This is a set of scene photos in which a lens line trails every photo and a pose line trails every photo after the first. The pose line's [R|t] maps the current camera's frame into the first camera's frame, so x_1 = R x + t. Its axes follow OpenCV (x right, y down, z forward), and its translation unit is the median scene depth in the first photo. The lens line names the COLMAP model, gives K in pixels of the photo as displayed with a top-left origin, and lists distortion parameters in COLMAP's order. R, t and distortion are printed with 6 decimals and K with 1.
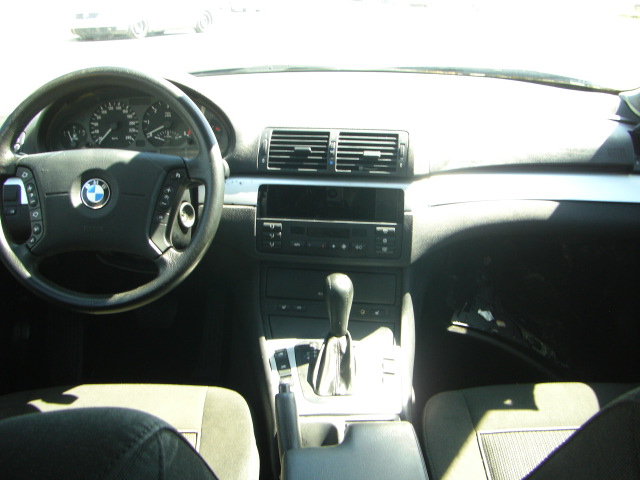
lens RADIAL K [[723.9, 0, 320.0], [0, 723.9, 240.0], [0, 0, 1]] dist [-0.192918, 0.223388]
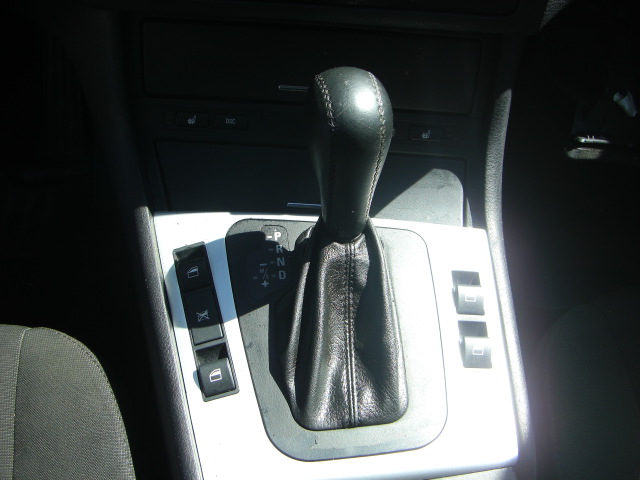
lens RADIAL K [[723.9, 0, 320.0], [0, 723.9, 240.0], [0, 0, 1]] dist [-0.192918, 0.223388]
pose [[0.992653, -0.048557, 0.110822, -0.028847], [-0.012522, 0.869790, 0.493263, -0.048849], [-0.120343, -0.491027, 0.862792, 0.667169]]
